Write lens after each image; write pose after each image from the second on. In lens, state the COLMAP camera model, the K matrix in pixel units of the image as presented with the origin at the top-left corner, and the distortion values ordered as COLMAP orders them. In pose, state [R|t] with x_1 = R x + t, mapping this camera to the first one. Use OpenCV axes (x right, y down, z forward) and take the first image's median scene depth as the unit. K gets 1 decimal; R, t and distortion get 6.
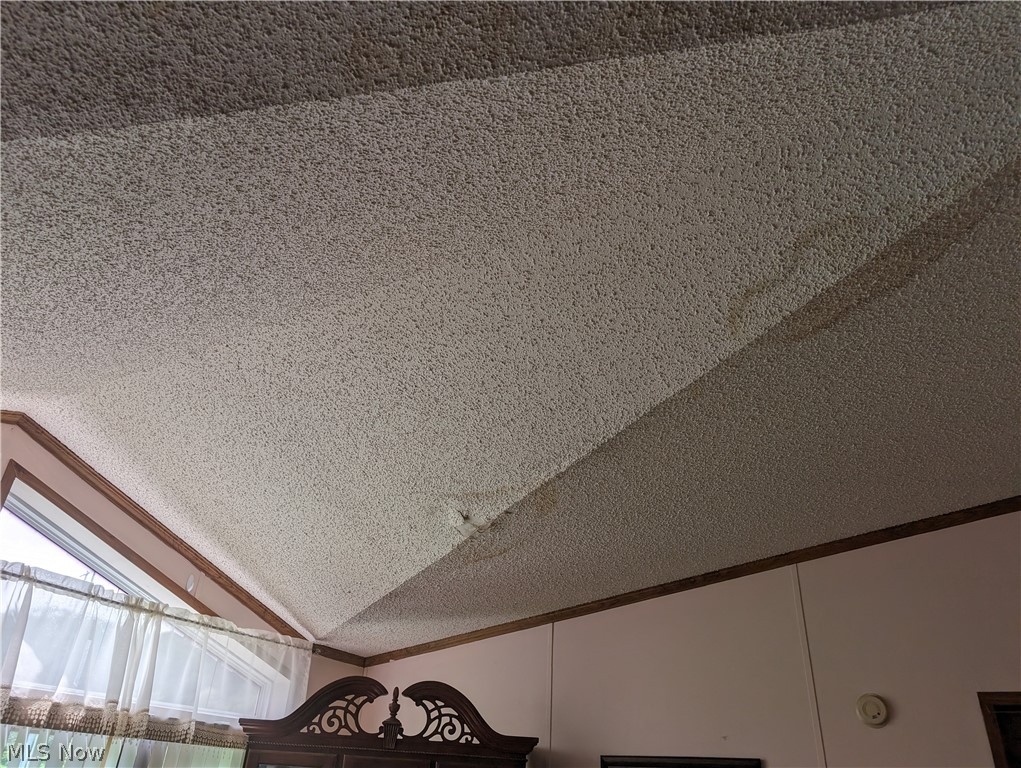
lens RADIAL K [[721.3, 0, 505.4], [0, 721.3, 383.3], [0, 0, 1]] dist [0.010337, -0.001646]
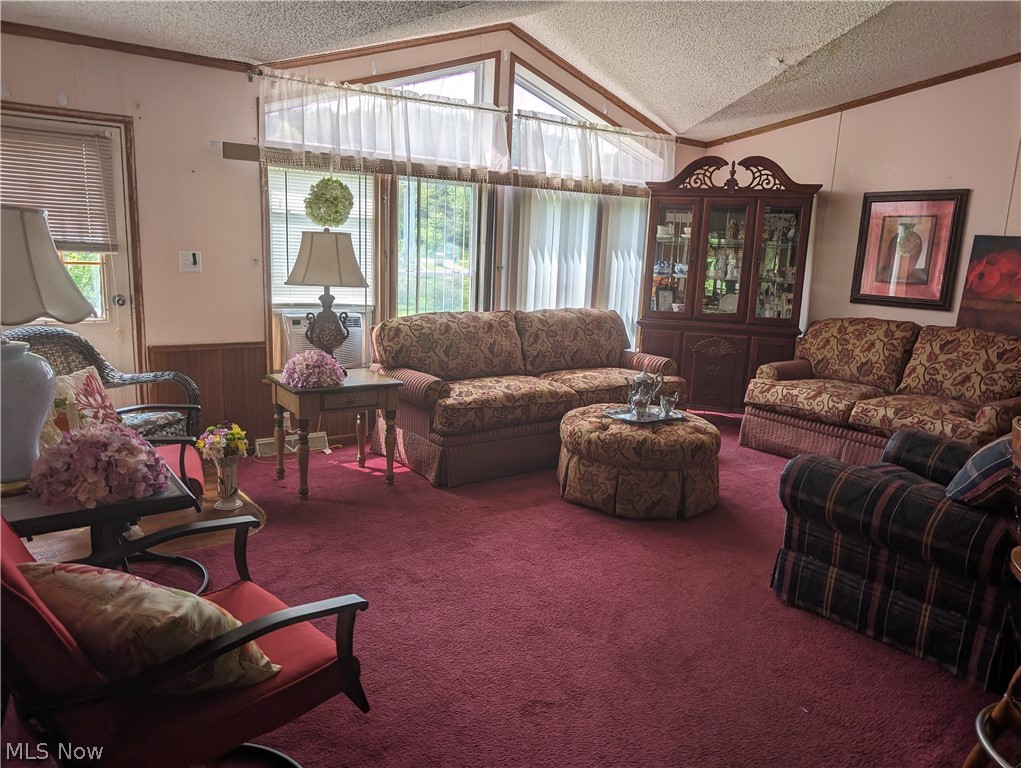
lens RADIAL K [[721.3, 0, 505.4], [0, 721.3, 383.3], [0, 0, 1]] dist [0.010337, -0.001646]
pose [[0.924747, 0.057291, -0.376246, 0.022245], [0.200526, 0.766900, 0.609634, -0.325971], [0.323470, -0.639204, 0.697700, -0.703049]]
